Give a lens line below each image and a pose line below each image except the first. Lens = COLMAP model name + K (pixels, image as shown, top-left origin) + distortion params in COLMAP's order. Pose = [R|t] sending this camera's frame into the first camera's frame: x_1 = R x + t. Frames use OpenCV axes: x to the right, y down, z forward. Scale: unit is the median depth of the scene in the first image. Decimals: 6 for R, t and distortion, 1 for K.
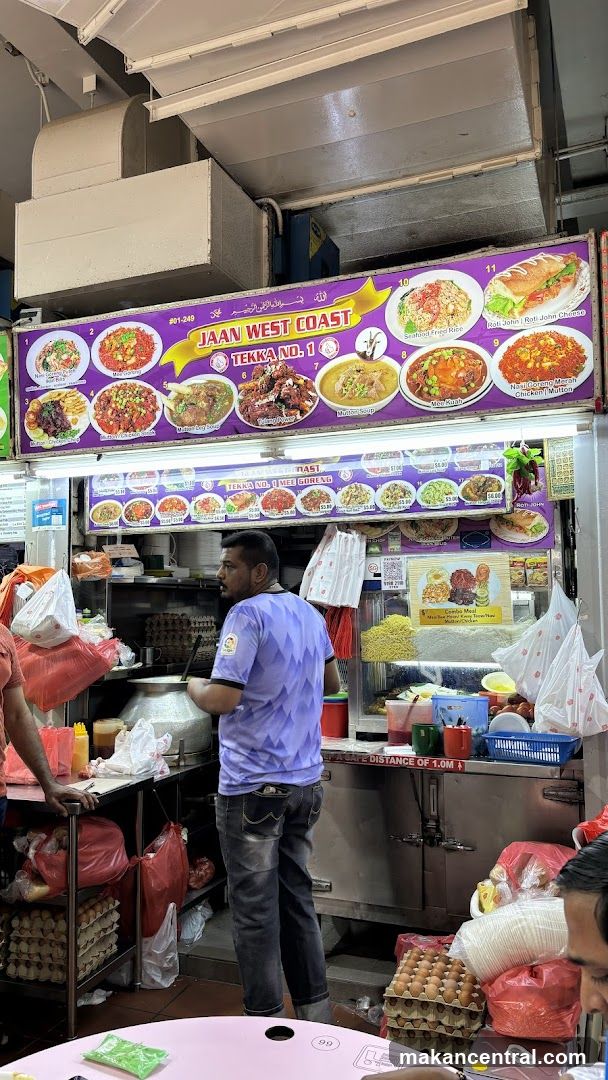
lens RADIAL K [[768.0, 0, 291.0], [0, 768.0, 533.7], [0, 0, 1]] dist [0.142275, -0.274290]
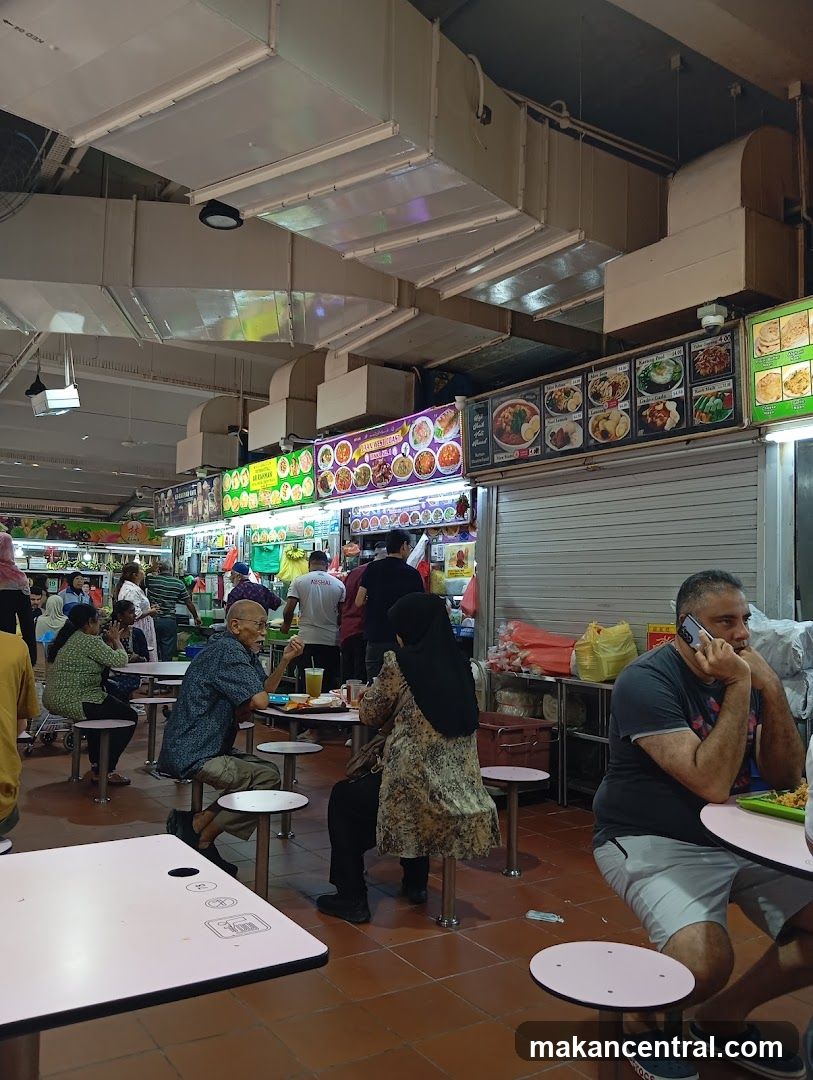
lens RADIAL K [[832.4, 0, 406.5], [0, 832.4, 540.0], [0, 0, 1]] dist [0.212229, -0.000023]
pose [[0.815493, -0.012095, -0.578640, 1.391069], [0.021515, 0.999724, 0.009425, -0.005827], [0.578366, -0.020136, 0.815529, -0.900875]]
